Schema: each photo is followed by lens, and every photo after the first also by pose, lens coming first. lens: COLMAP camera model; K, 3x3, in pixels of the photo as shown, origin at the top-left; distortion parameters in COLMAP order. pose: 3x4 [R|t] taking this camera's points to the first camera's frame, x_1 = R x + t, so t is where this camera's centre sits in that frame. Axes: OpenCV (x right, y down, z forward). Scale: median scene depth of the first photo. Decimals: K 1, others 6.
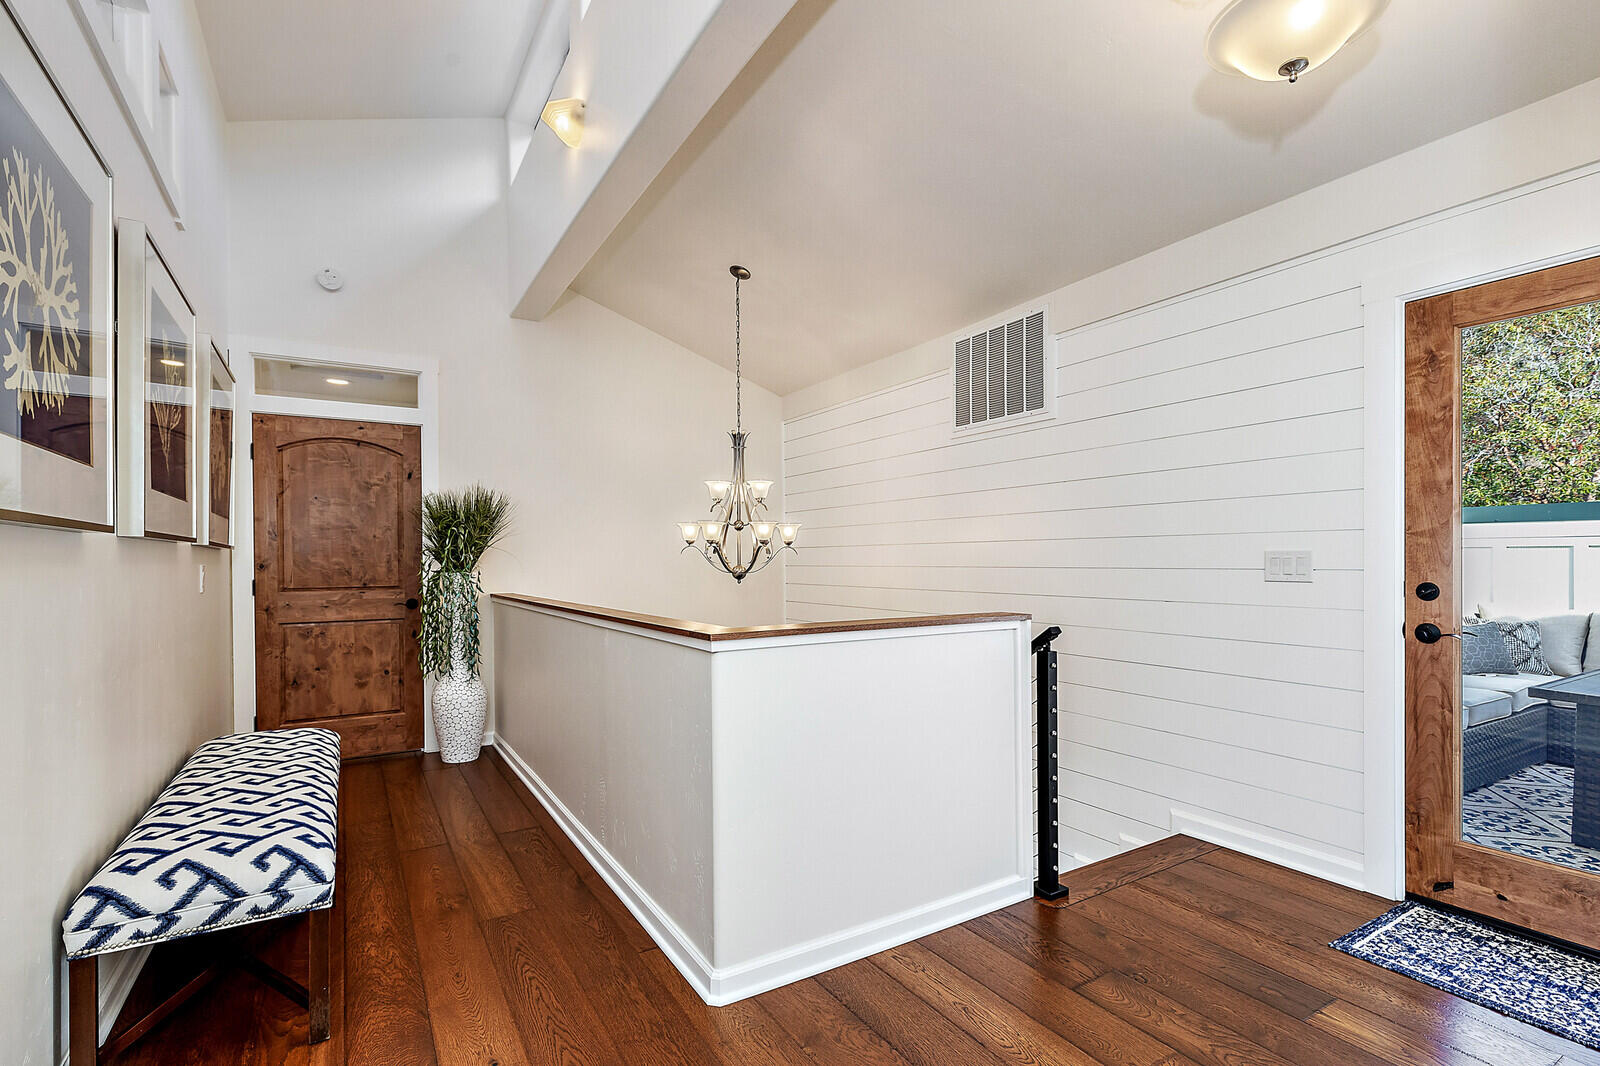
lens RADIAL K [[741.1, 0, 804.1], [0, 741.1, 540.0], [0, 0, 1]] dist [0.001561, 0.000226]
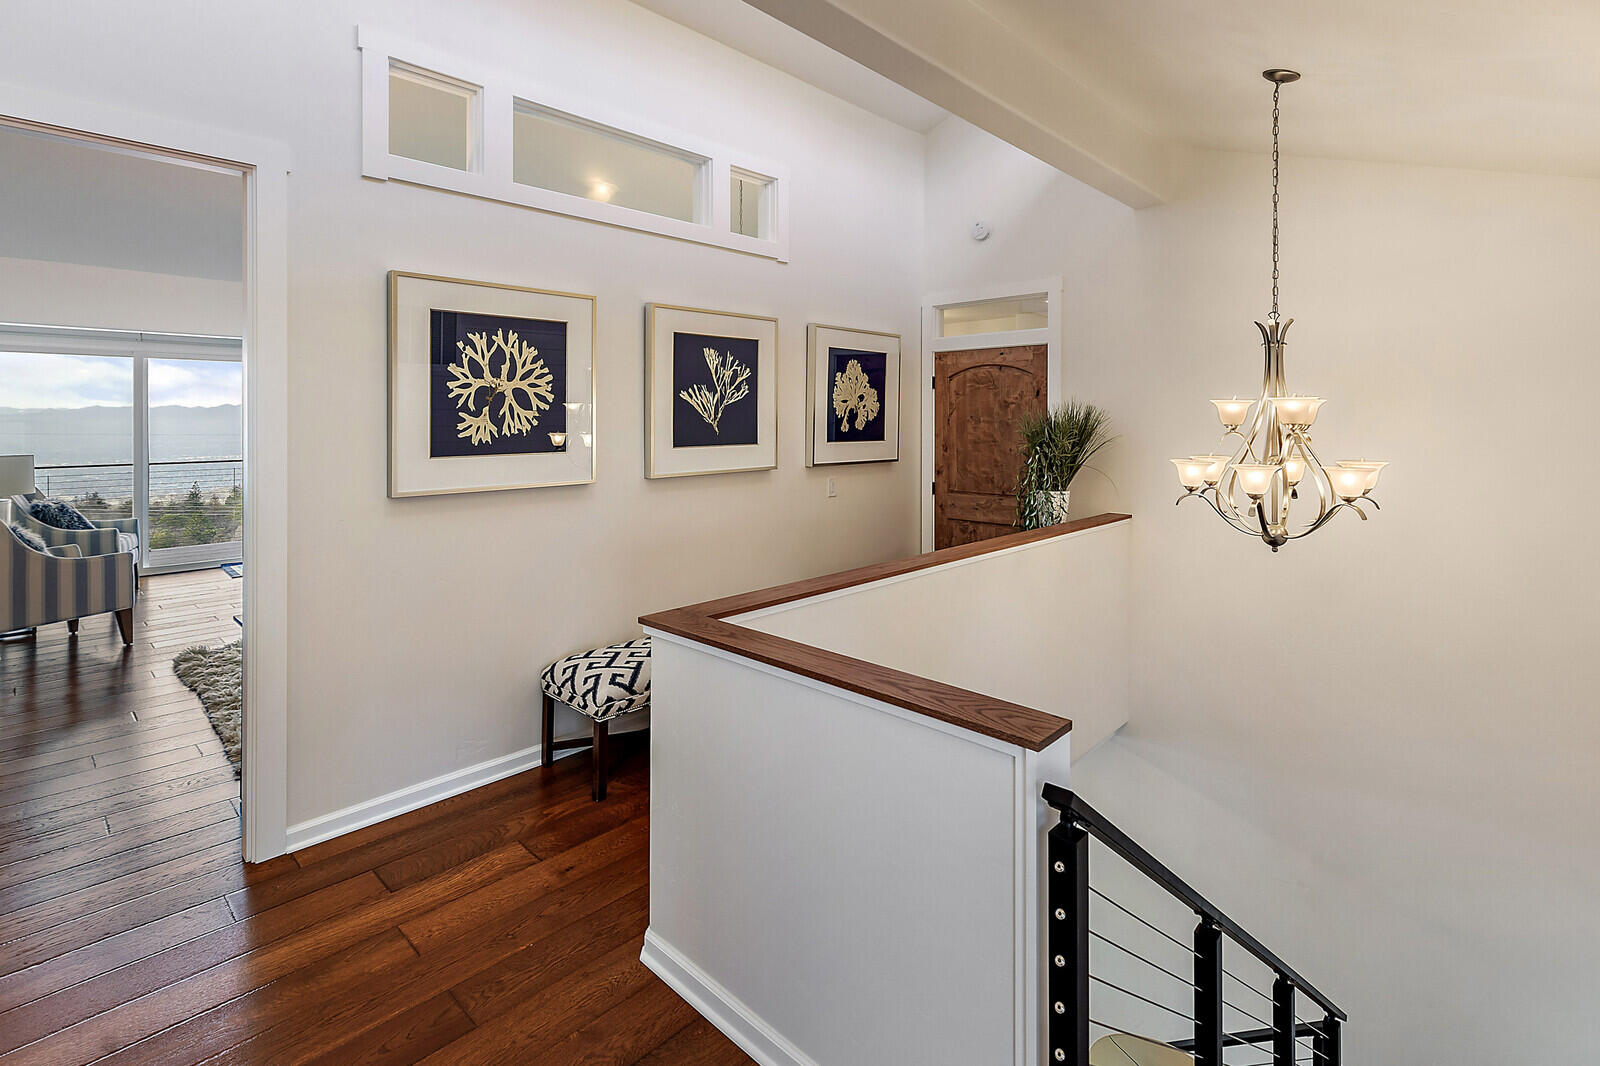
lens RADIAL K [[758.7, 0, 800.5], [0, 758.7, 409.2], [0, 0, 1]] dist [0.001956, 0.000135]
pose [[0.250439, -0.000828, -0.968132, 0.461452], [0.025330, 0.999663, 0.005697, -0.083356], [0.967801, -0.025950, 0.250375, 0.426325]]
